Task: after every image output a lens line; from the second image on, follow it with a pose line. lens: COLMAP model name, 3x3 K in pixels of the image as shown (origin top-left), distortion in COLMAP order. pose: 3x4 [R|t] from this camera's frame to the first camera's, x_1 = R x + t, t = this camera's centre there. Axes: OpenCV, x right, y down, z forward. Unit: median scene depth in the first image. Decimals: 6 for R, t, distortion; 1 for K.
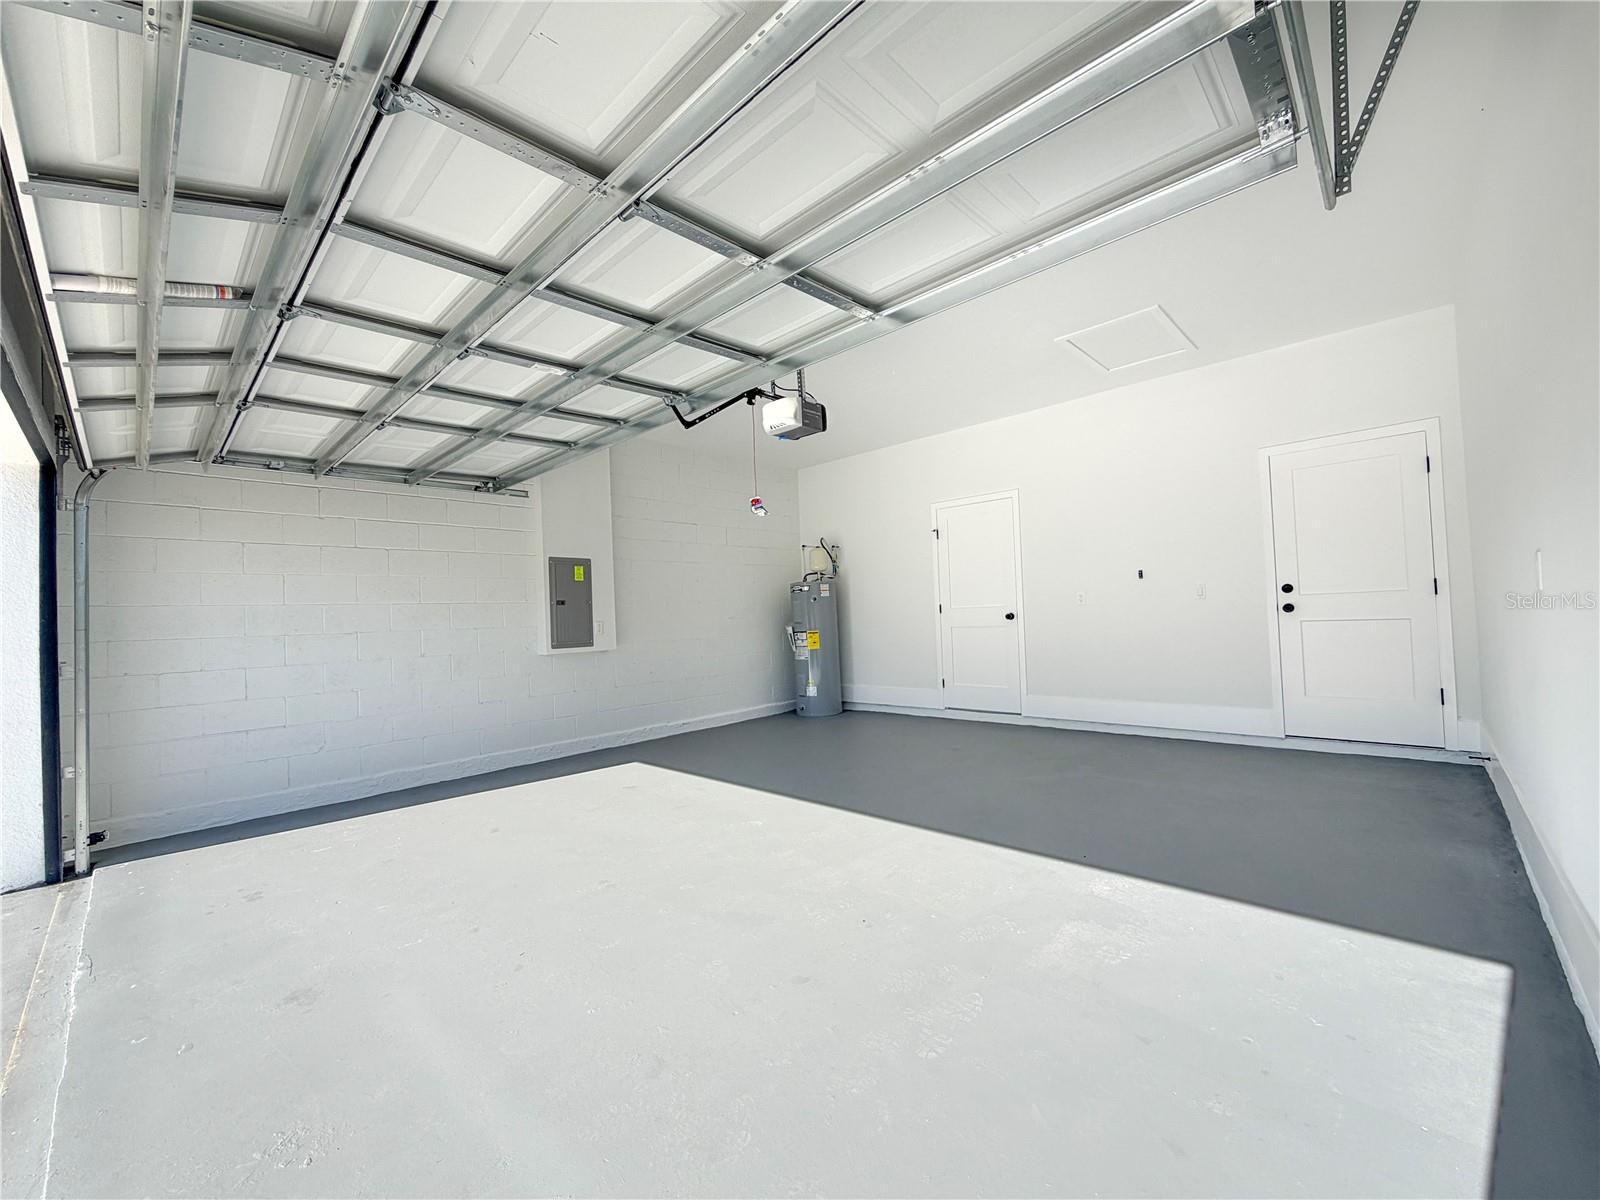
lens RADIAL K [[640.1, 0, 792.5], [0, 640.1, 602.6], [0, 0, 1]] dist [-0.000639, 0.000251]
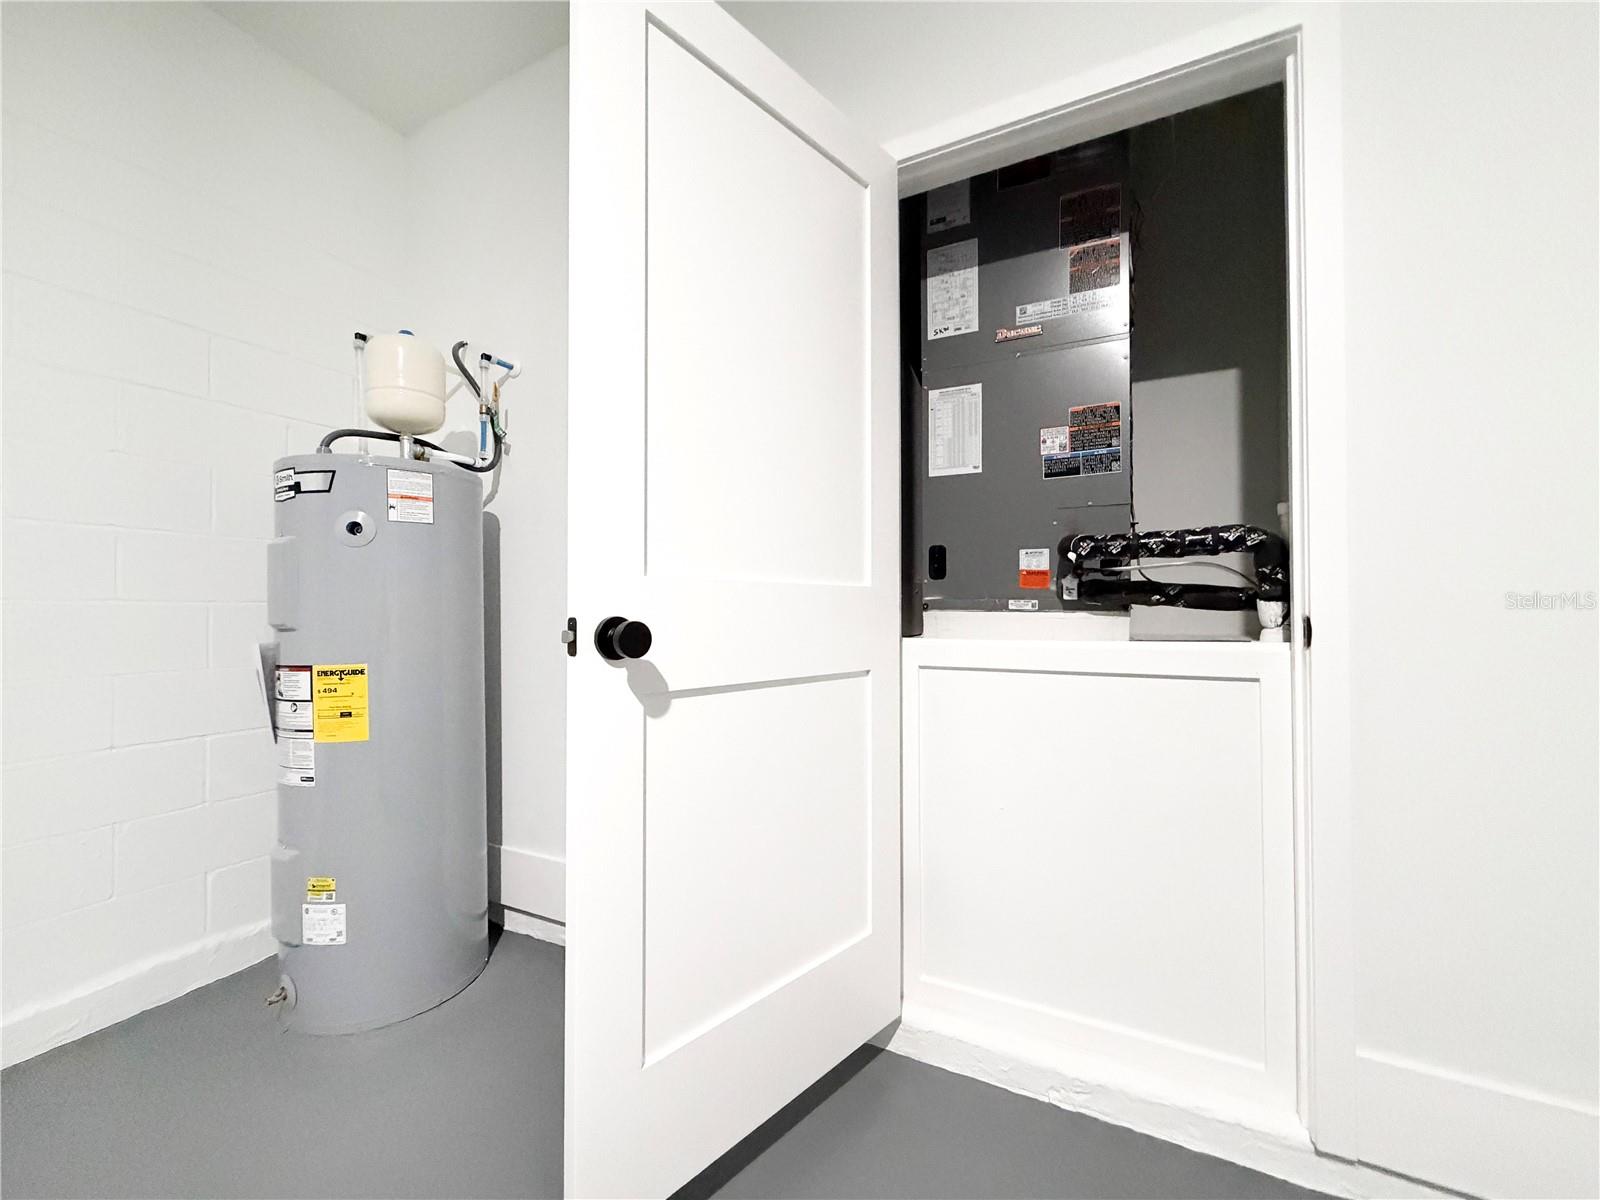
lens RADIAL K [[640.1, 0, 792.5], [0, 640.1, 602.6], [0, 0, 1]] dist [-0.000639, 0.000251]
pose [[0.961842, 0.044370, 0.269984, 0.125147], [-0.044795, 0.998986, -0.004591, 0.015165], [-0.269914, -0.007678, 0.962854, 0.728910]]
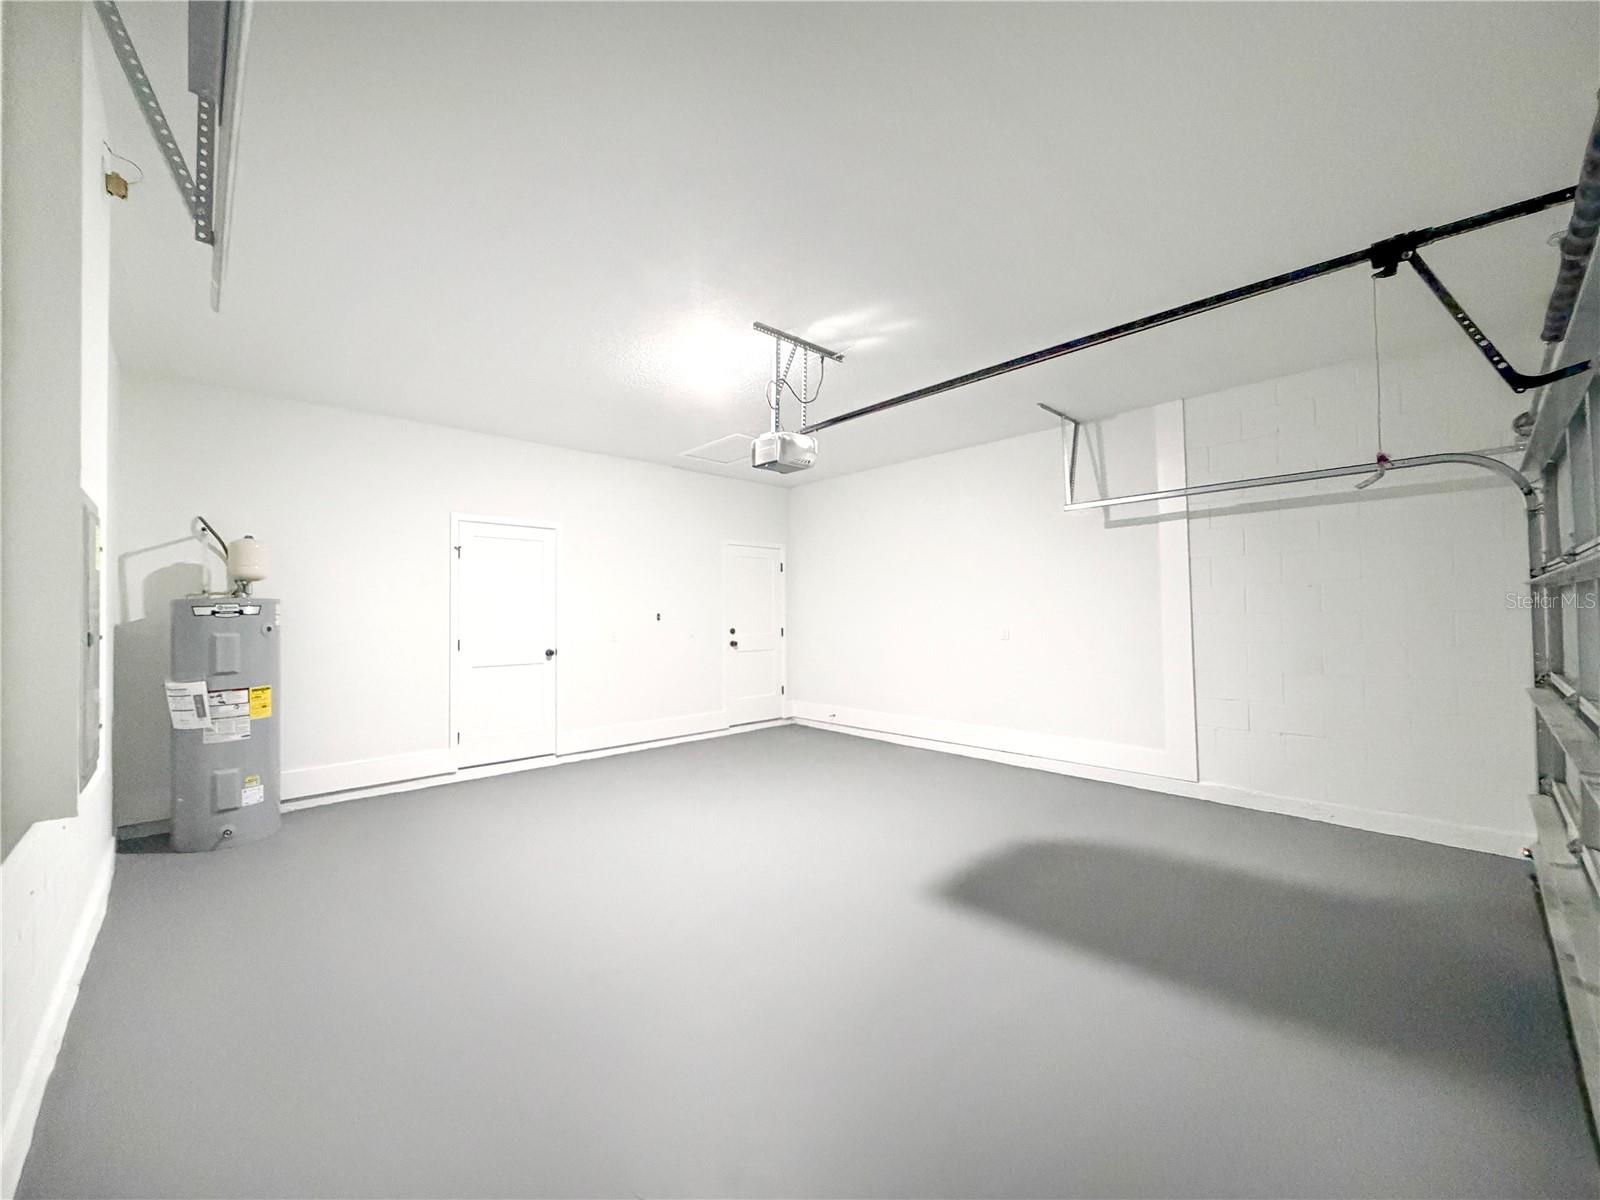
lens RADIAL K [[640.1, 0, 792.5], [0, 640.1, 602.6], [0, 0, 1]] dist [-0.000639, 0.000251]
pose [[0.063384, 0.057260, 0.996345, -0.501243], [-0.014331, 0.998302, -0.056460, -0.003841], [-0.997886, -0.010700, 0.064097, 0.498439]]
